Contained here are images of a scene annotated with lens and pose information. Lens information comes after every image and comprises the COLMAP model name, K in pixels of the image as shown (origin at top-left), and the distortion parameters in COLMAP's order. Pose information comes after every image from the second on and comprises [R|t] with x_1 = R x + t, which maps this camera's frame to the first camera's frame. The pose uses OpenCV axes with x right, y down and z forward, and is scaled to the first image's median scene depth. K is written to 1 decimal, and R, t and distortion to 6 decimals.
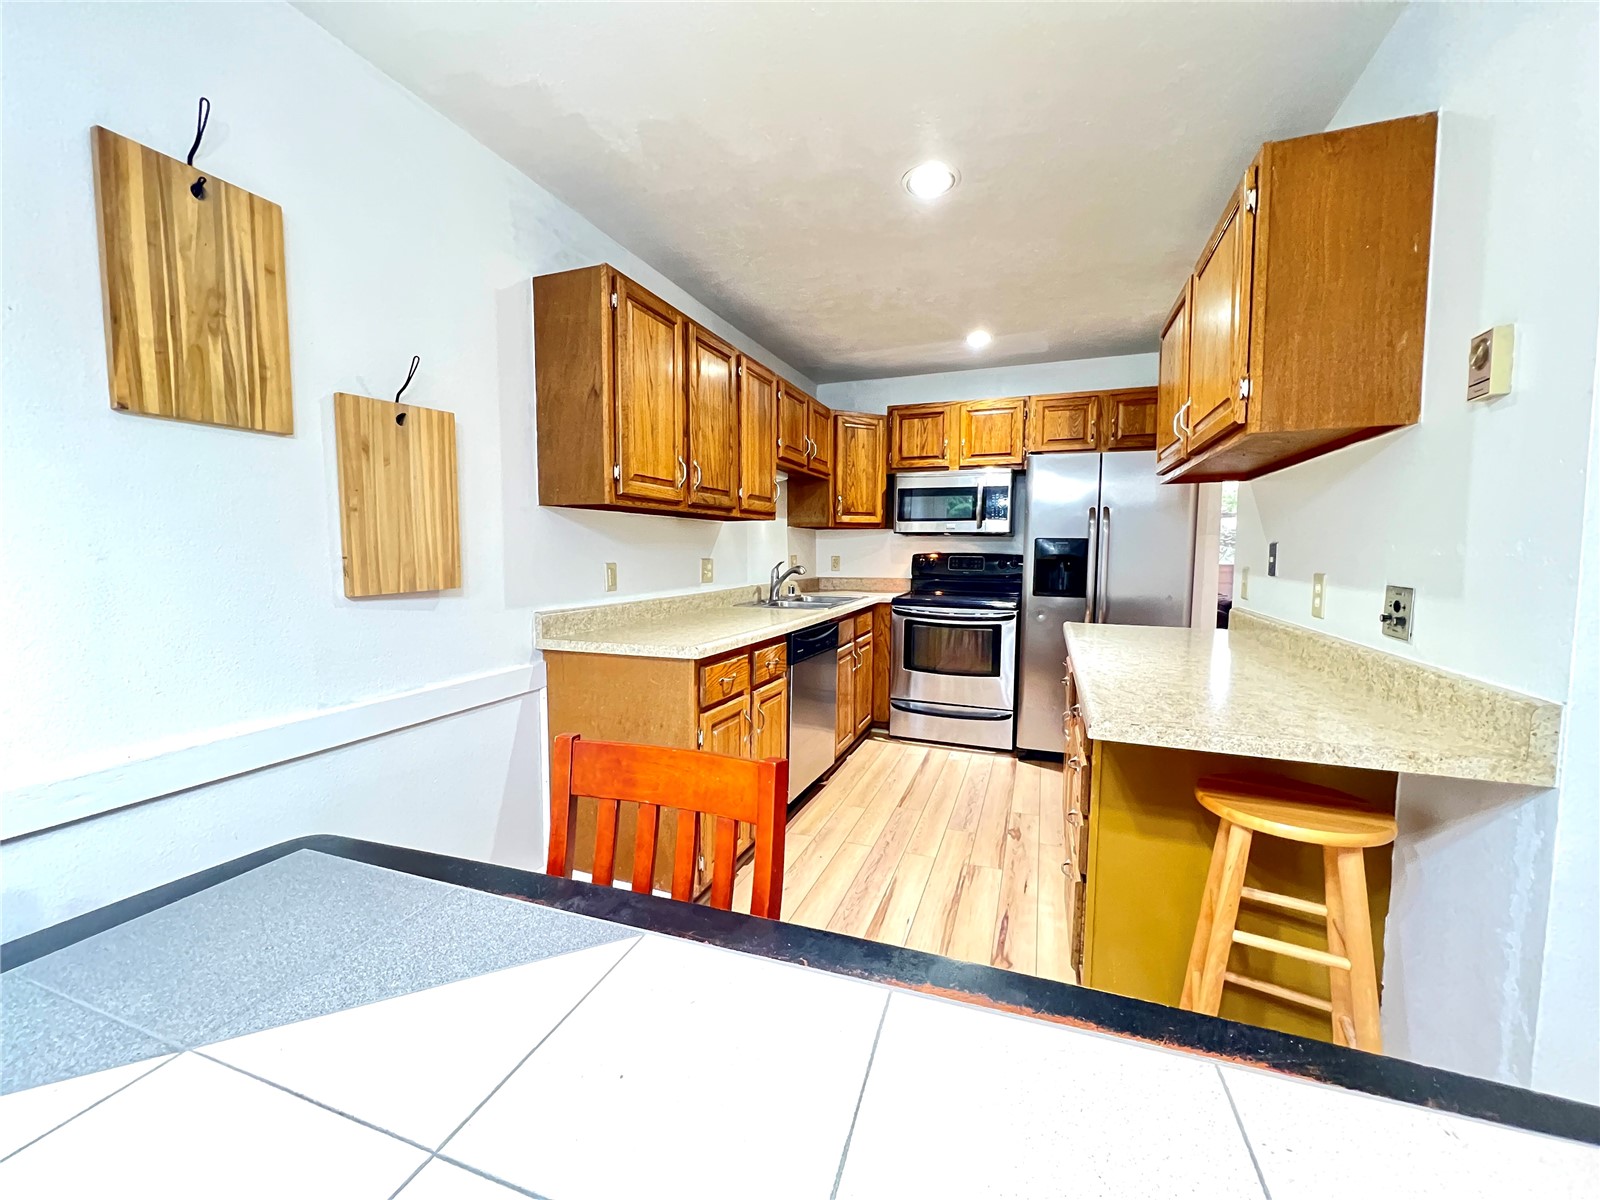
lens RADIAL K [[638.2, 0, 798.2], [0, 638.2, 594.8], [0, 0, 1]] dist [-0.003136, 0.000195]
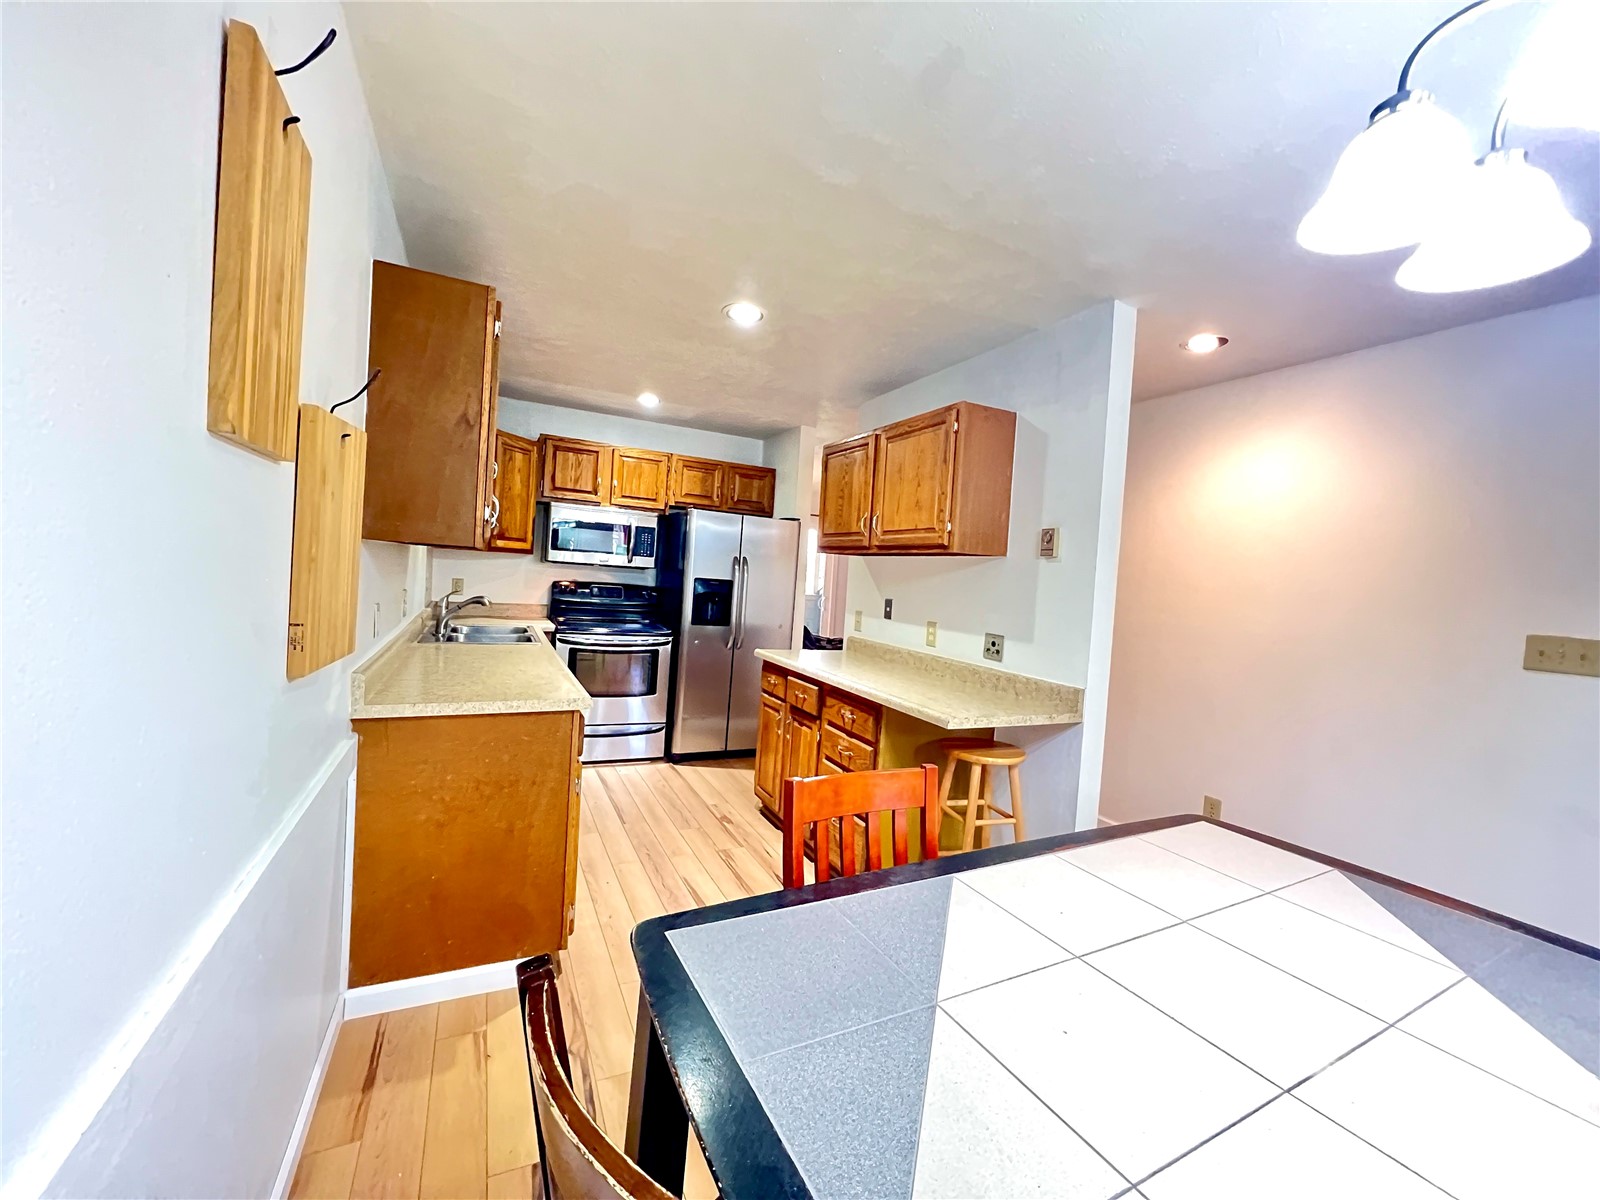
lens RADIAL K [[638.2, 0, 797.1], [0, 638.2, 593.9], [0, 0, 1]] dist [-0.003136, 0.000195]
pose [[0.677379, 0.019946, 0.735364, -0.431743], [-0.011511, 0.999797, -0.016515, -0.044555], [-0.735544, 0.002722, 0.677471, 0.038213]]
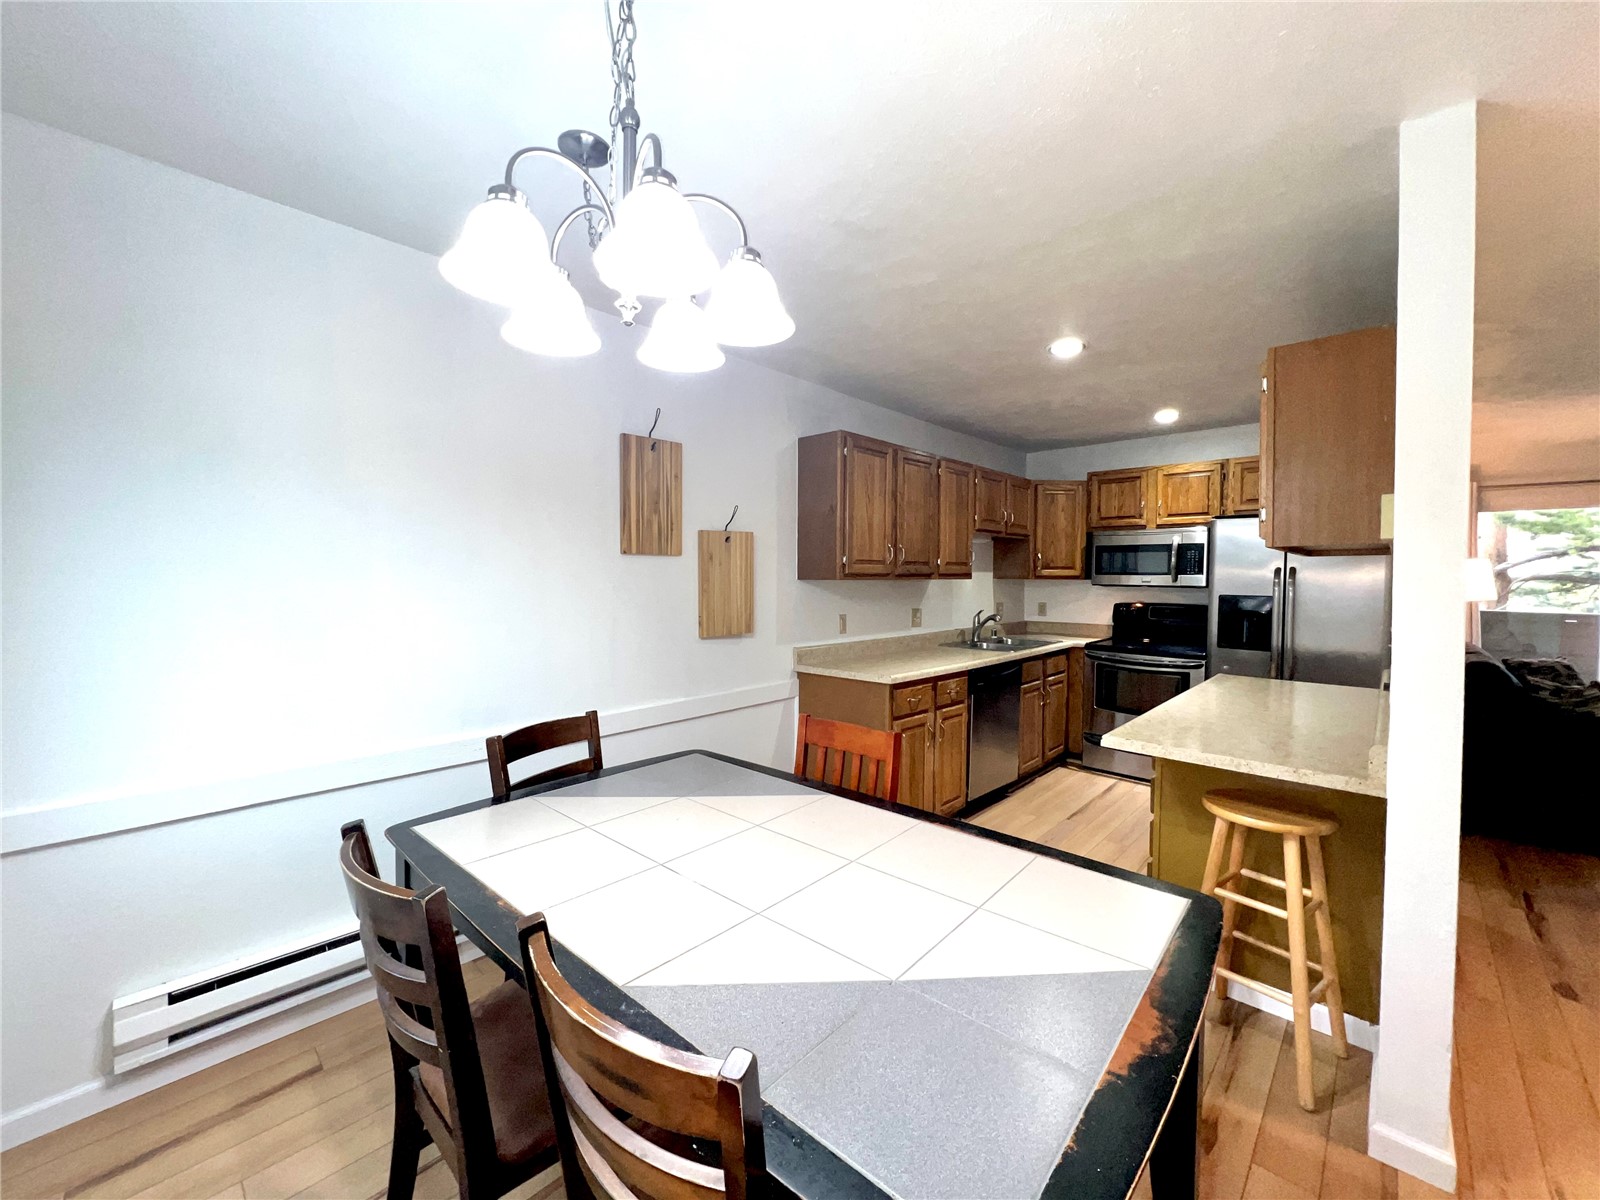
lens RADIAL K [[638.2, 0, 793.7], [0, 638.2, 594.2], [0, 0, 1]] dist [-0.003136, 0.000195]
pose [[0.923081, 0.012048, -0.384416, 0.131921], [-0.029171, 0.998823, -0.038743, -0.029498], [0.383497, 0.046977, 0.922347, -0.314803]]
